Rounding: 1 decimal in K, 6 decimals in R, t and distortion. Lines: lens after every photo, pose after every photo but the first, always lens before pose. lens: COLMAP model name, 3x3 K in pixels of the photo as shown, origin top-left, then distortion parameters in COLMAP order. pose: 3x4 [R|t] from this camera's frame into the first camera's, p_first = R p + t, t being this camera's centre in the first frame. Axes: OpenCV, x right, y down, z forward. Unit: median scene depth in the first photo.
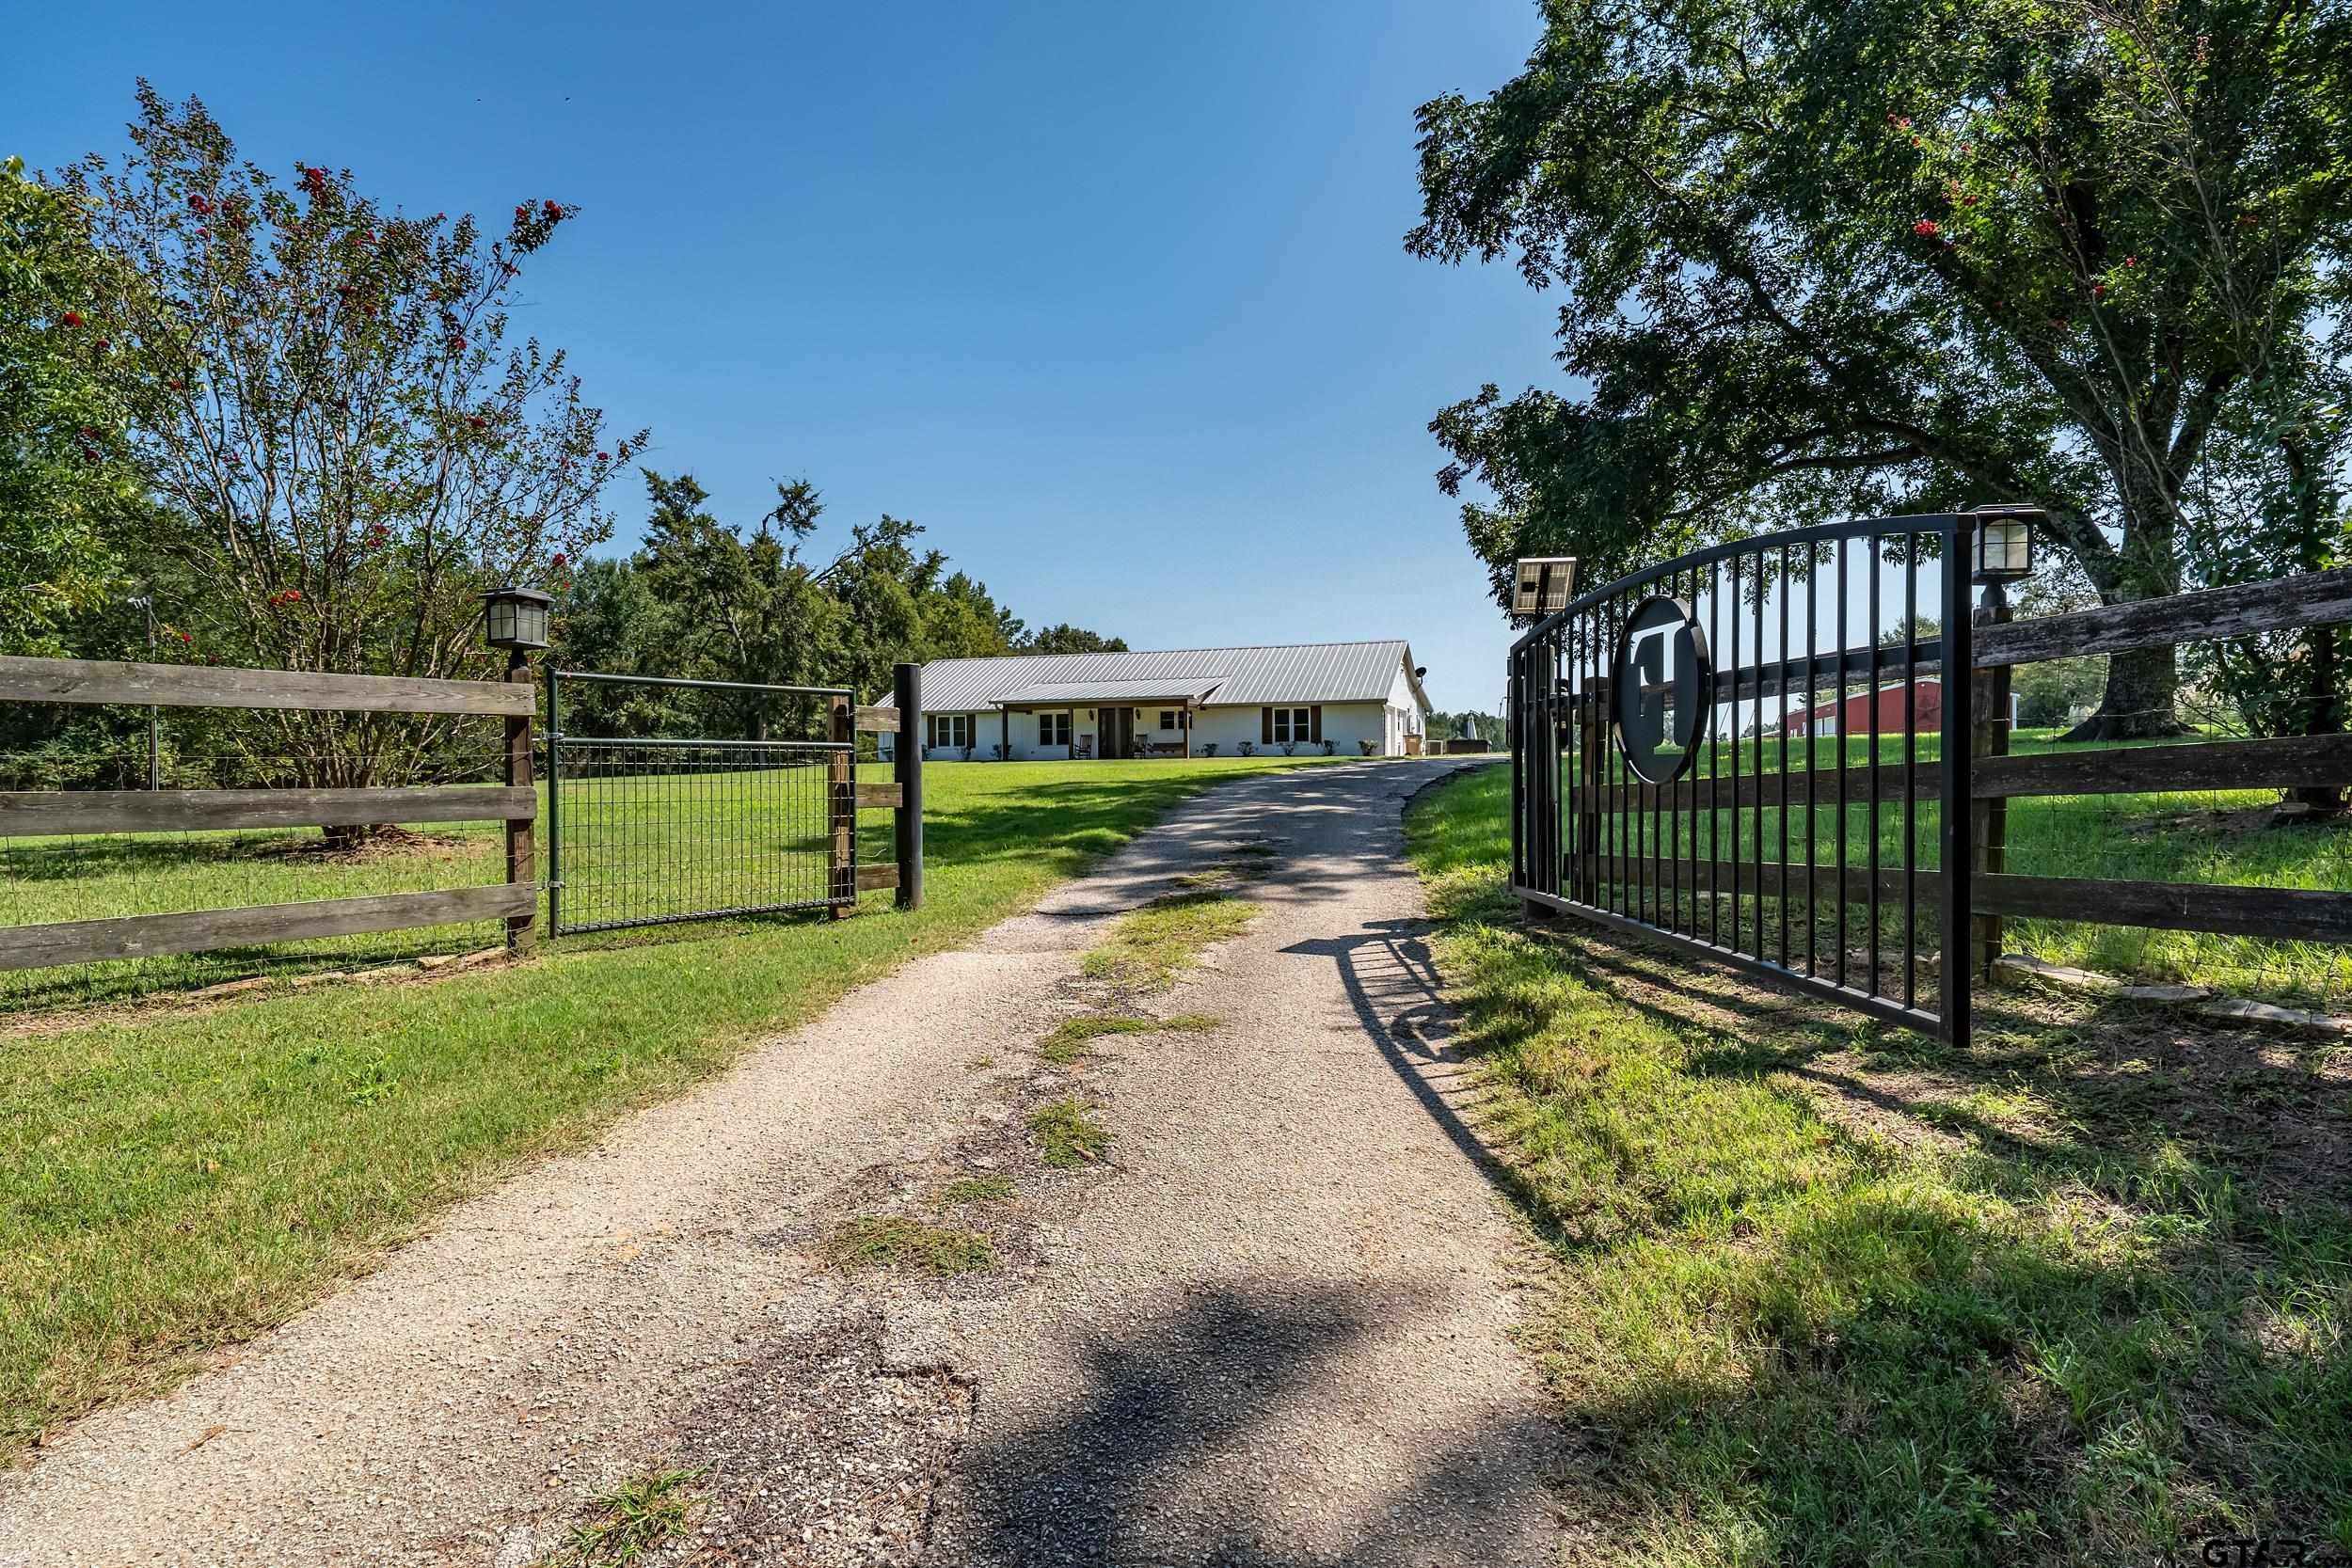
lens RADIAL K [[1136.1, 0, 1176.0], [0, 1136.1, 784.0], [0, 0, 1]] dist [0.000272, -0.000001]
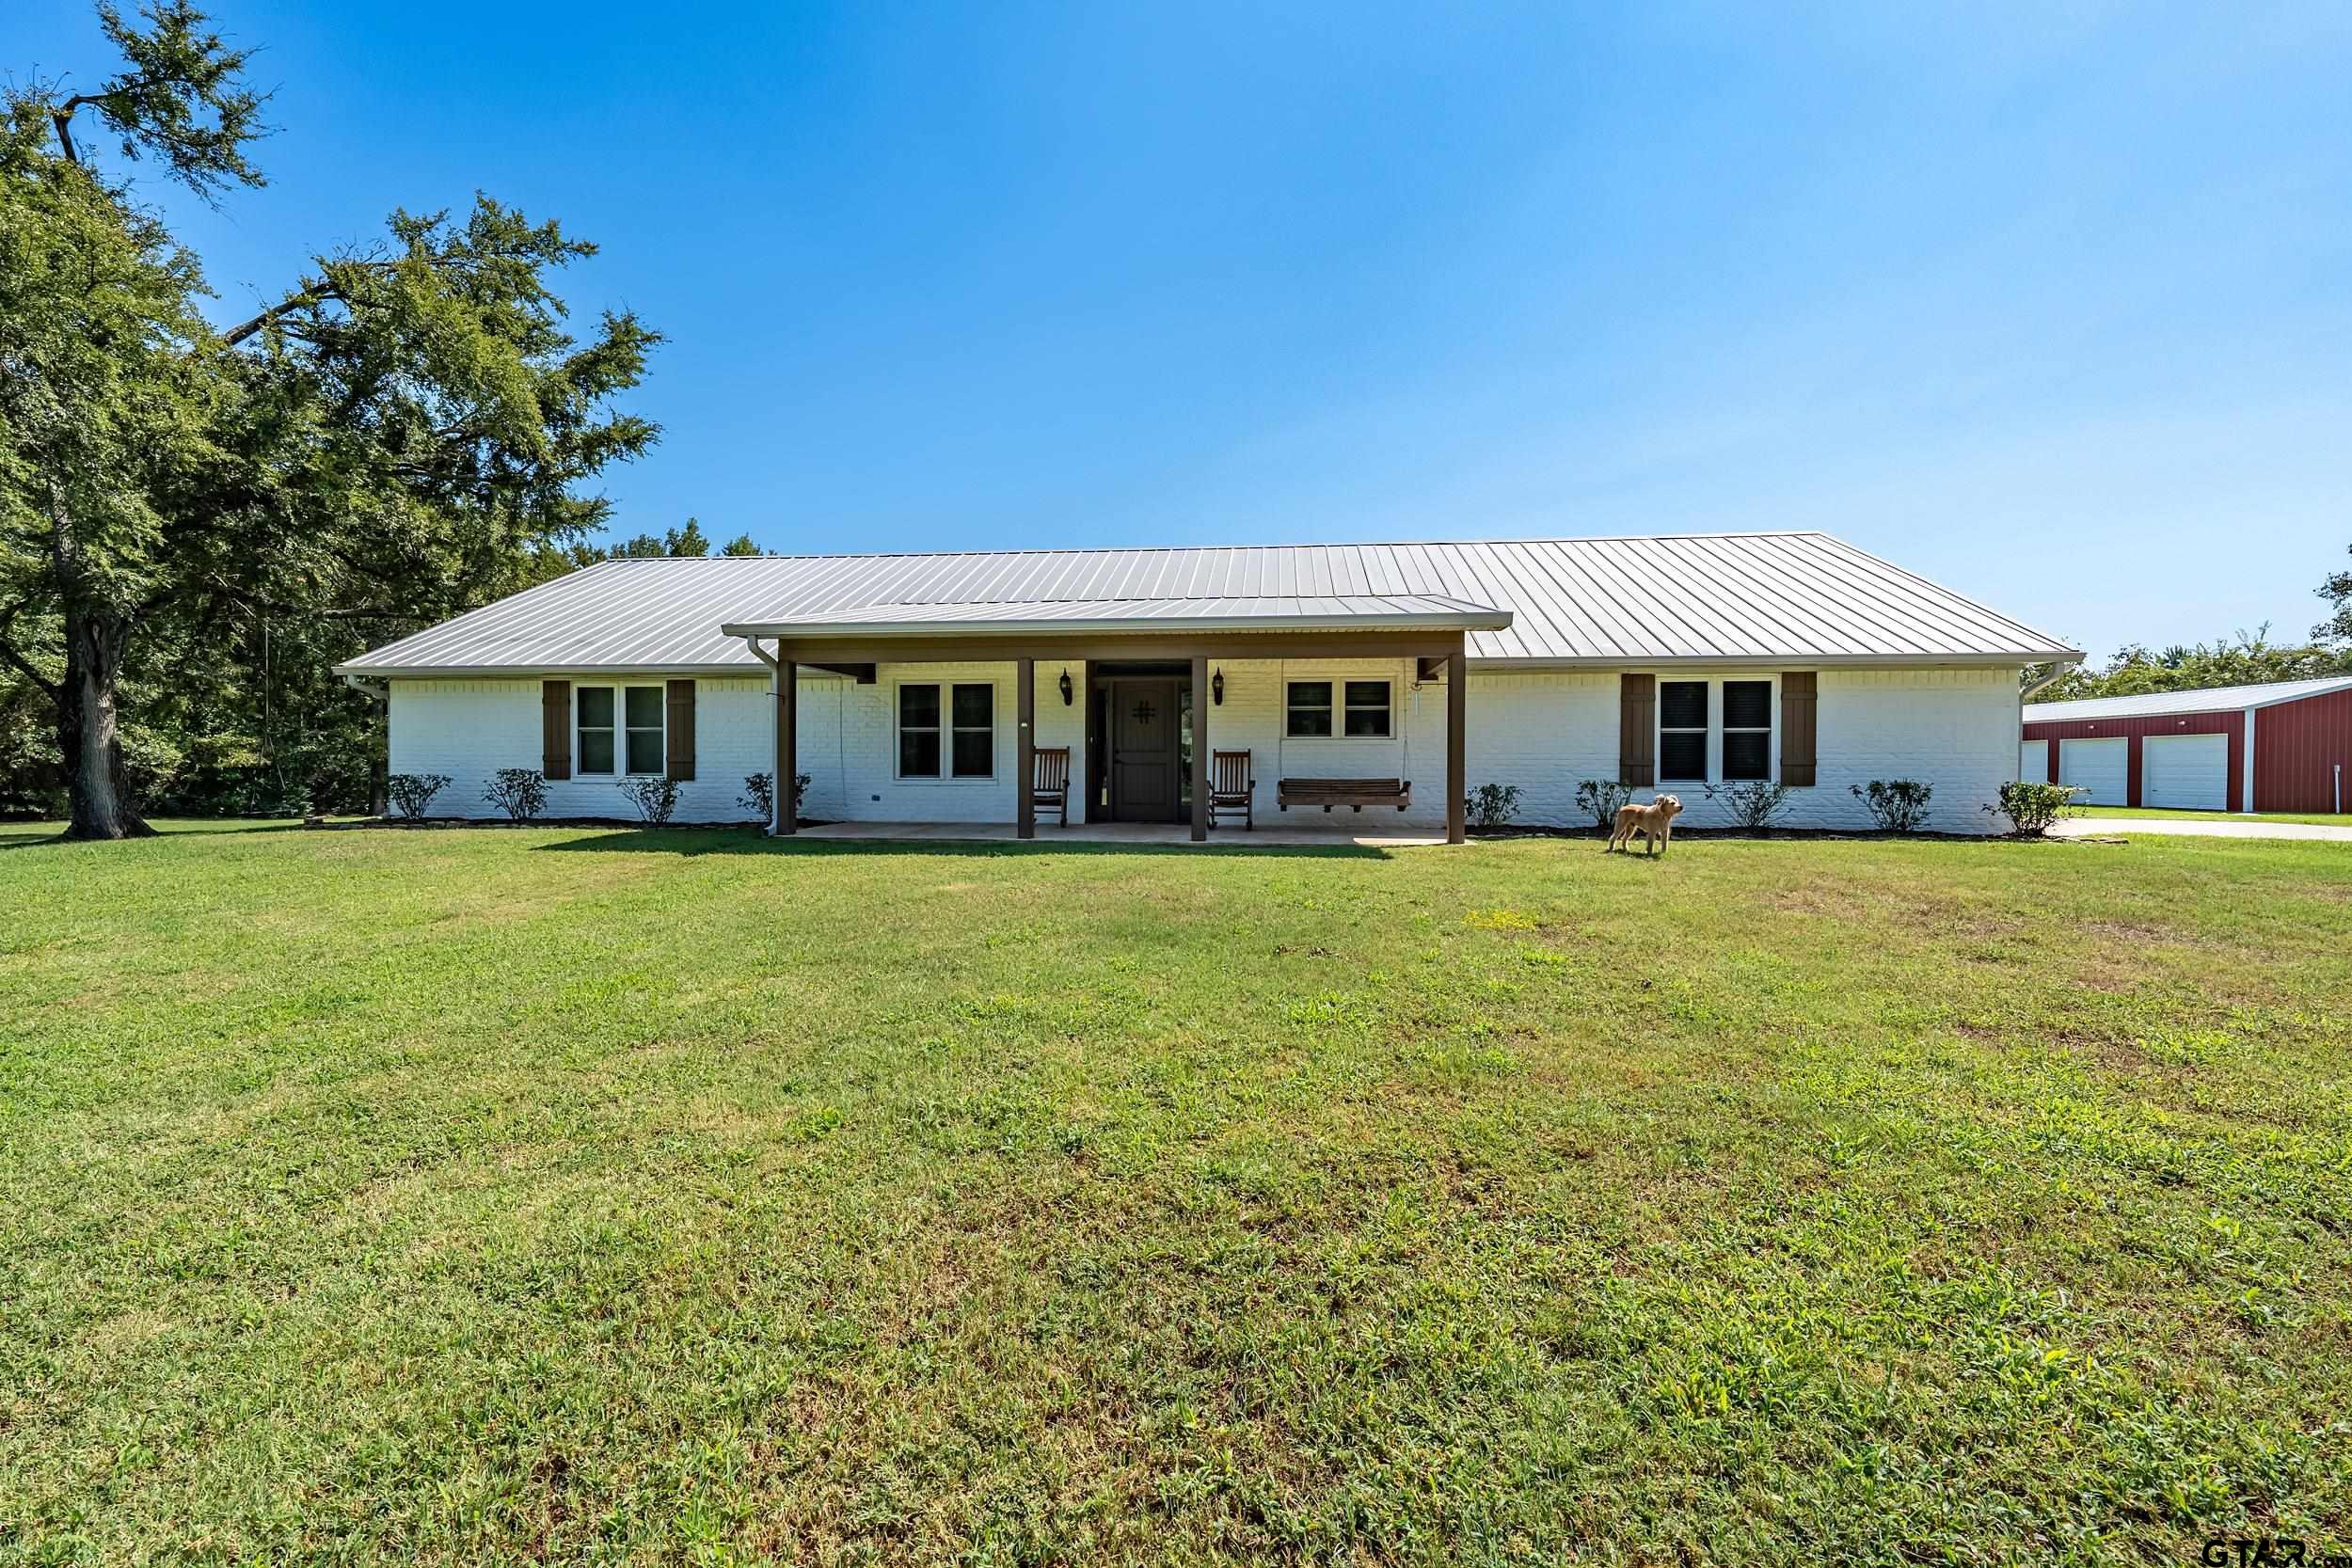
lens RADIAL K [[982.0, 0, 1176.0], [0, 982.0, 784.0], [0, 0, 1]] dist [-0.000545, 0.000046]
pose [[0.976863, 0.005174, 0.213805, -0.102639], [-0.007234, 0.999935, 0.008854, -0.035420], [-0.213745, -0.010196, 0.976836, 0.708382]]
